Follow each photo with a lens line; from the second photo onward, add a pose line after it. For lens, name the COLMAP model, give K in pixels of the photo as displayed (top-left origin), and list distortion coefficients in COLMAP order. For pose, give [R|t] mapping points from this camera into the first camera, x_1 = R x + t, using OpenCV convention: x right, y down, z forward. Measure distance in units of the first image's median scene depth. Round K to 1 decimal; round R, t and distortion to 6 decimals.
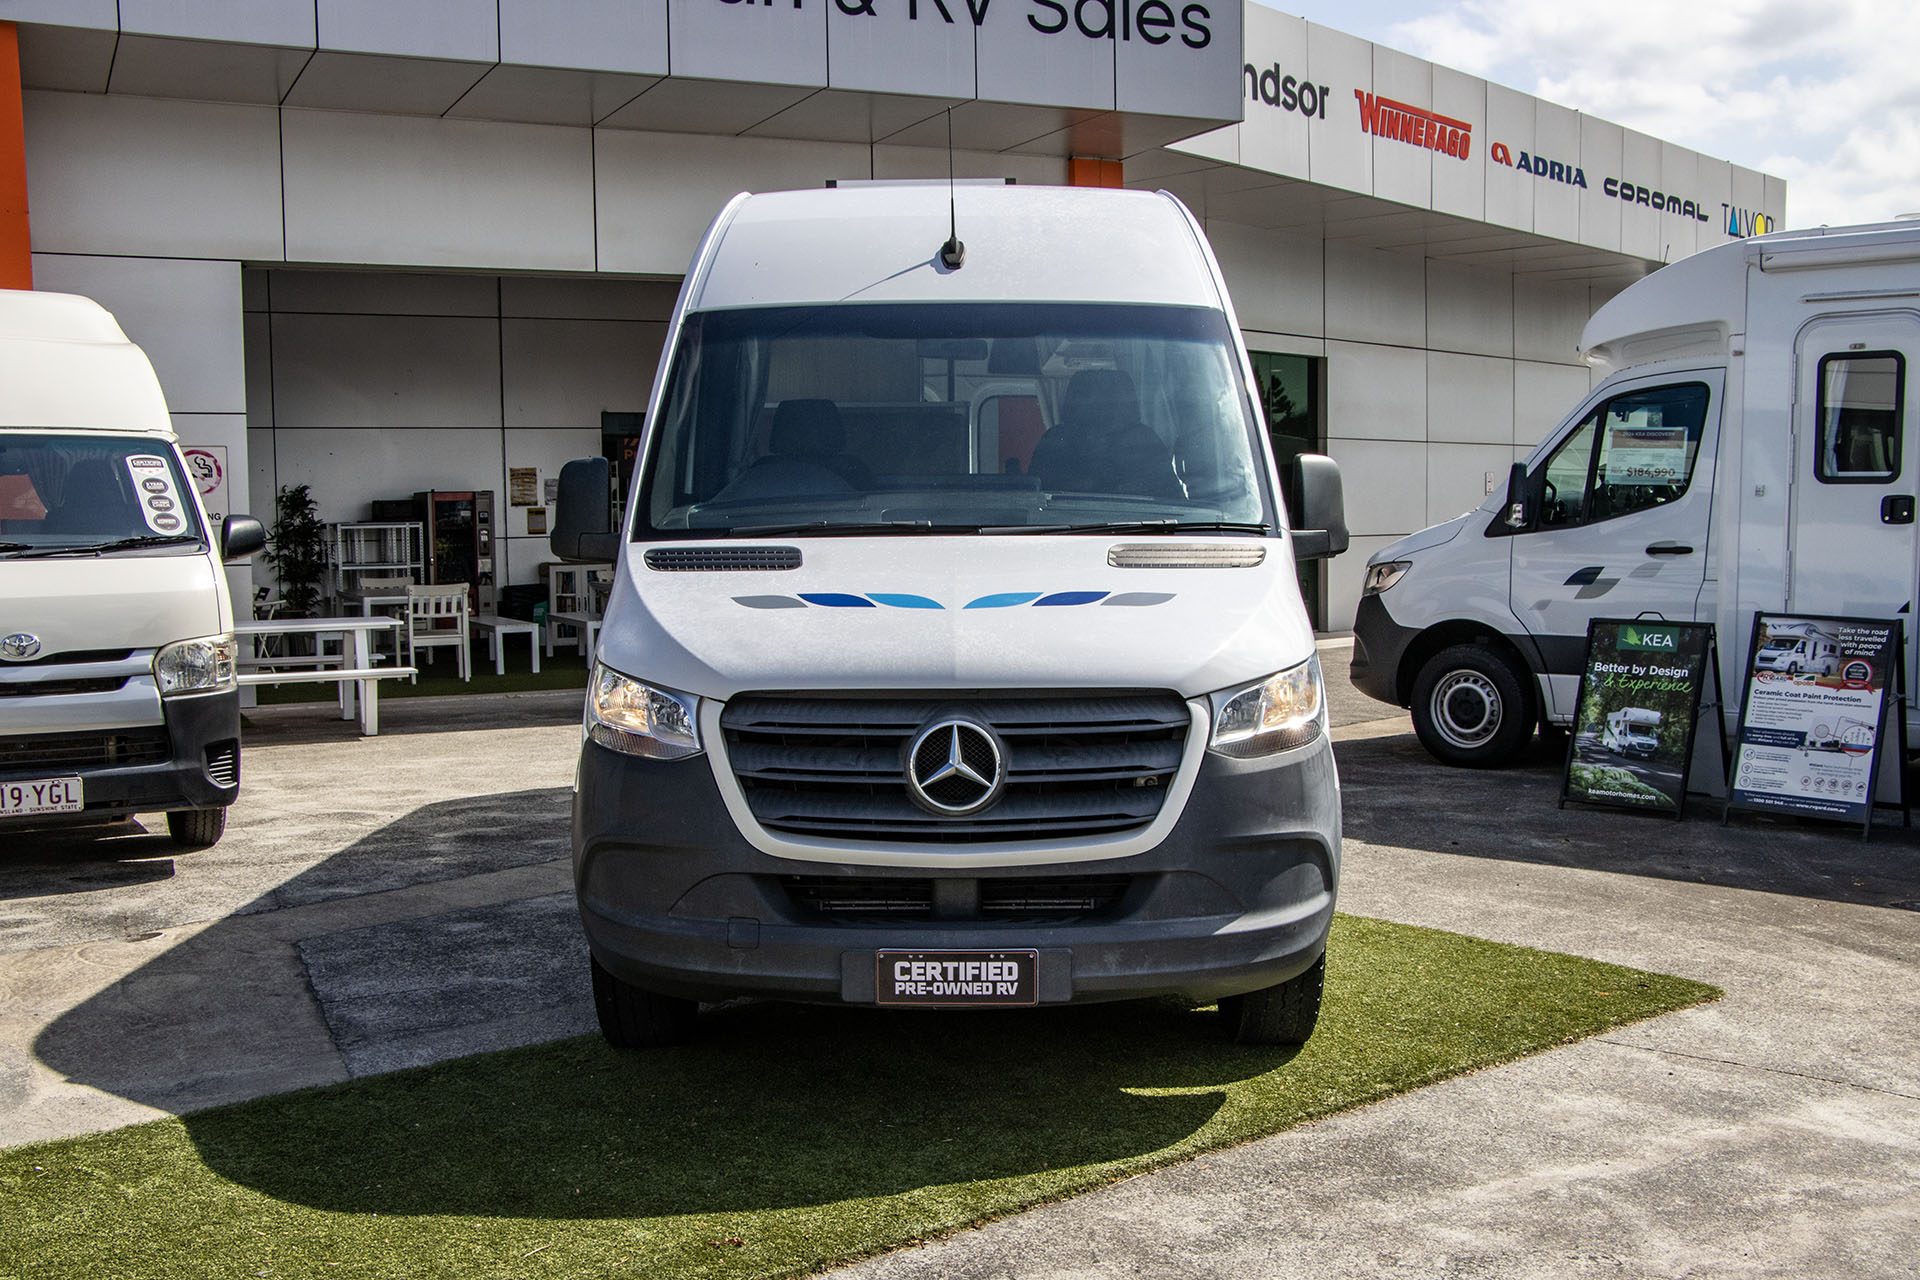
lens RADIAL K [[1988.2, 0, 877.0], [0, 1988.2, 684.6], [0, 0, 1]] dist [-0.108413, 0.172556]
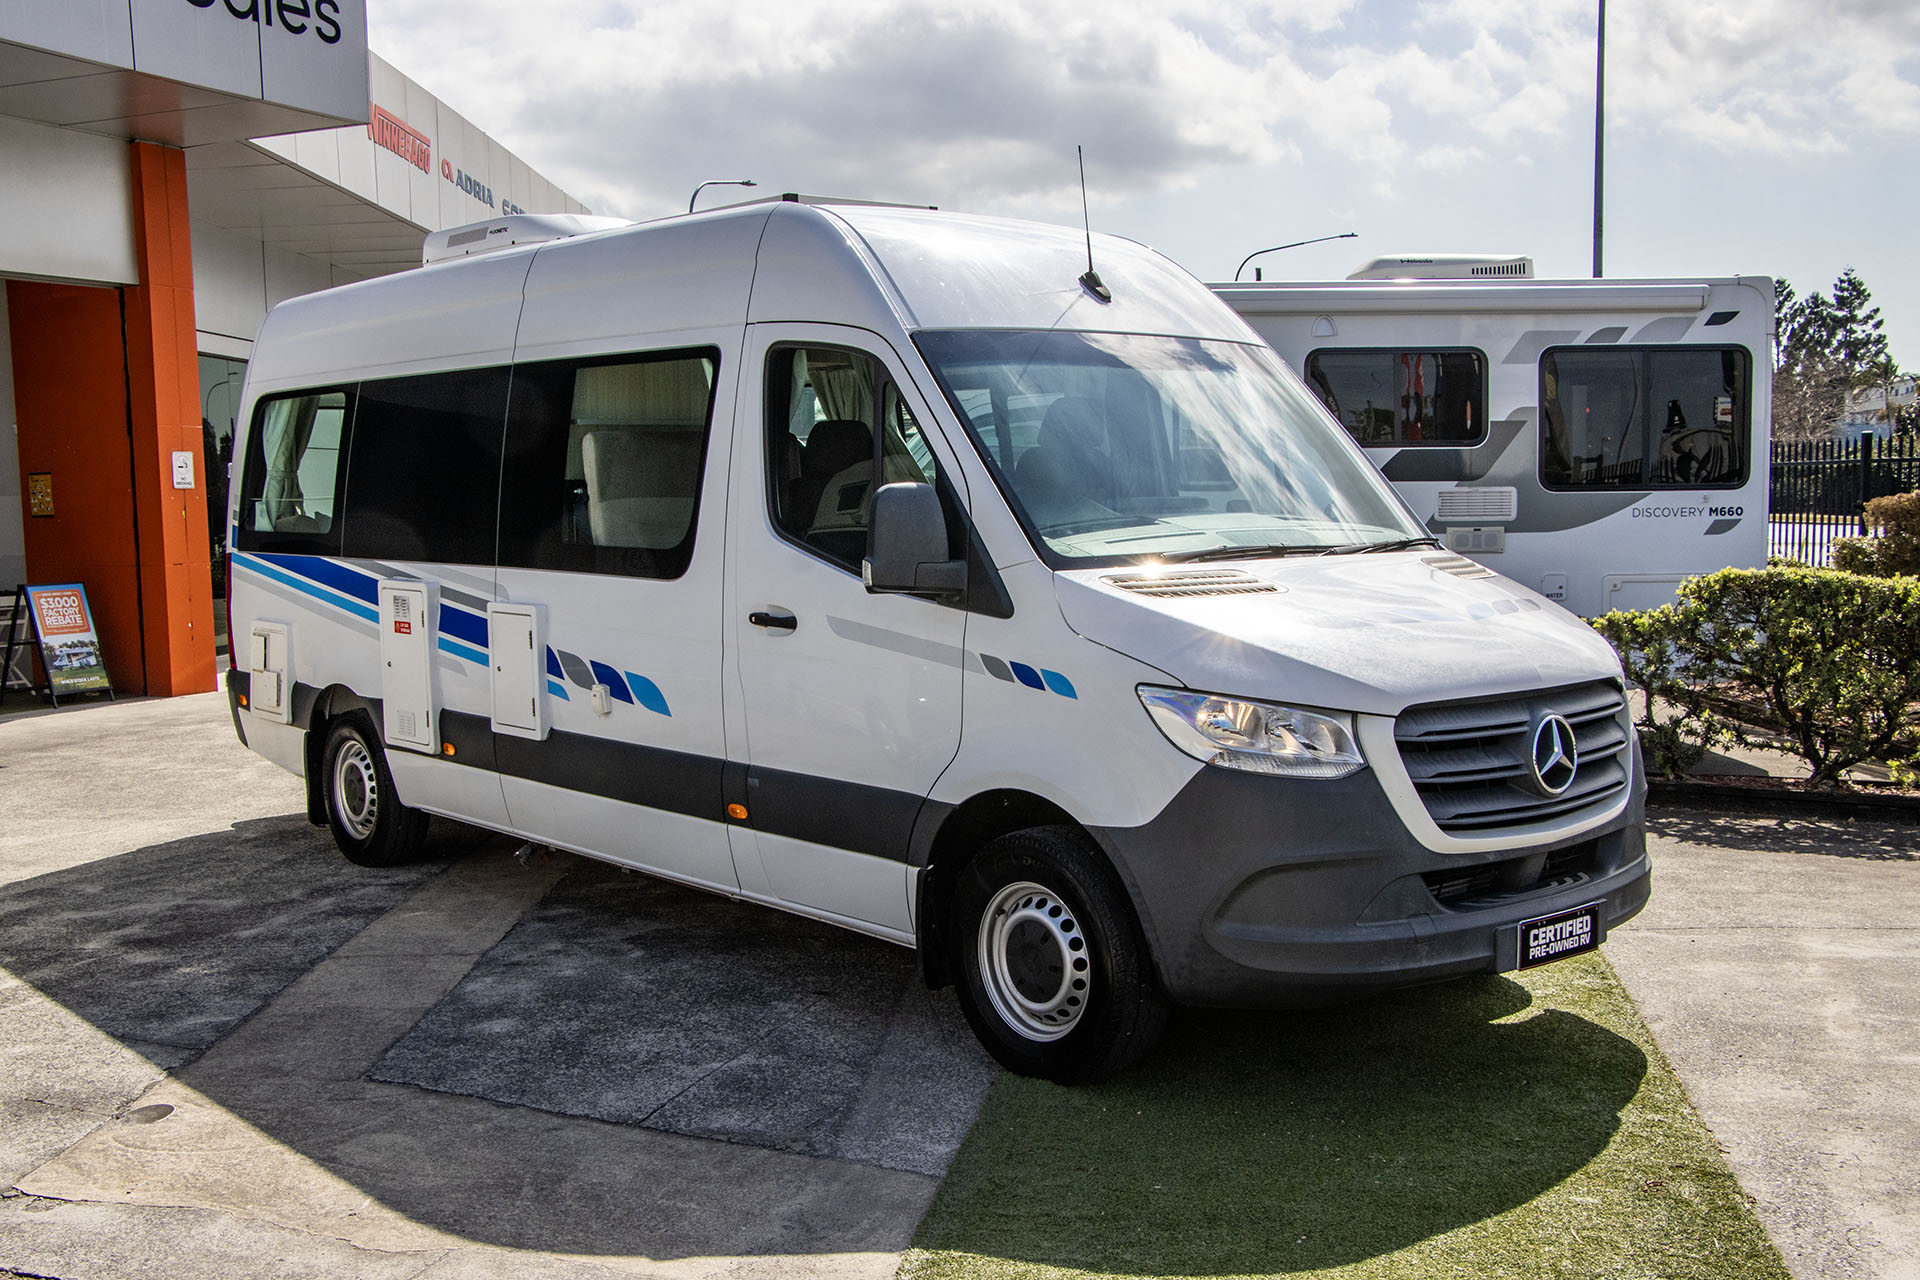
lens RADIAL K [[1988.2, 0, 877.0], [0, 1988.2, 684.6], [0, 0, 1]] dist [-0.108413, 0.172556]
pose [[0.763056, -0.067278, 0.642821, -0.980642], [0.068413, 0.997388, 0.023179, -0.052326], [-0.642701, 0.026291, 0.765666, 0.368340]]
